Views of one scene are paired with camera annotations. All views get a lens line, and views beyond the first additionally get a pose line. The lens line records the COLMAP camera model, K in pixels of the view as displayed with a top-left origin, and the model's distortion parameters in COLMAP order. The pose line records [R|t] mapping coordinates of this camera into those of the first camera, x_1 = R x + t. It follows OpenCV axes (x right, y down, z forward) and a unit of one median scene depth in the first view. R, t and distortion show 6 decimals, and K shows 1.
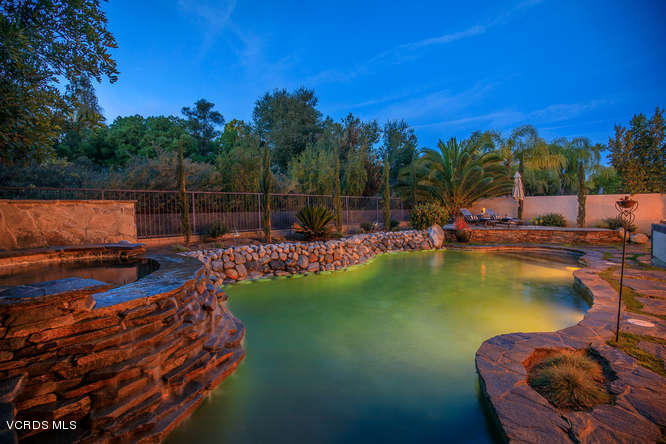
lens RADIAL K [[313.1, 0, 333.0], [0, 313.1, 222.0], [0, 0, 1]] dist [-0.002400, -0.000061]
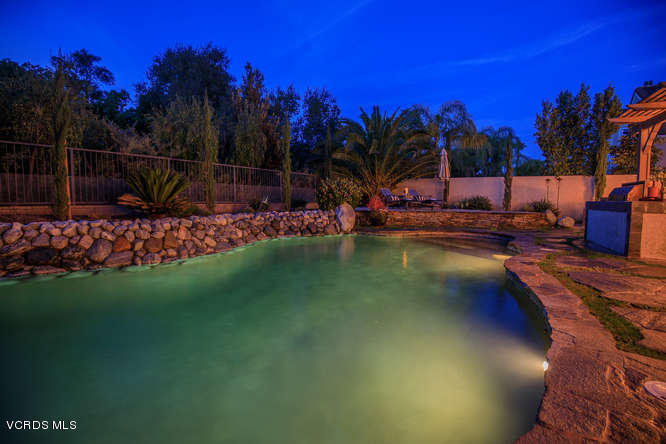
lens RADIAL K [[308.4, 0, 333.0], [0, 308.4, 222.0], [0, 0, 1]] dist [-0.000322, -0.000191]
pose [[0.985084, 0.006674, 0.171944, 0.164693], [-0.011613, 0.999548, 0.027735, 0.033806], [-0.171681, -0.029318, 0.984716, 0.234698]]
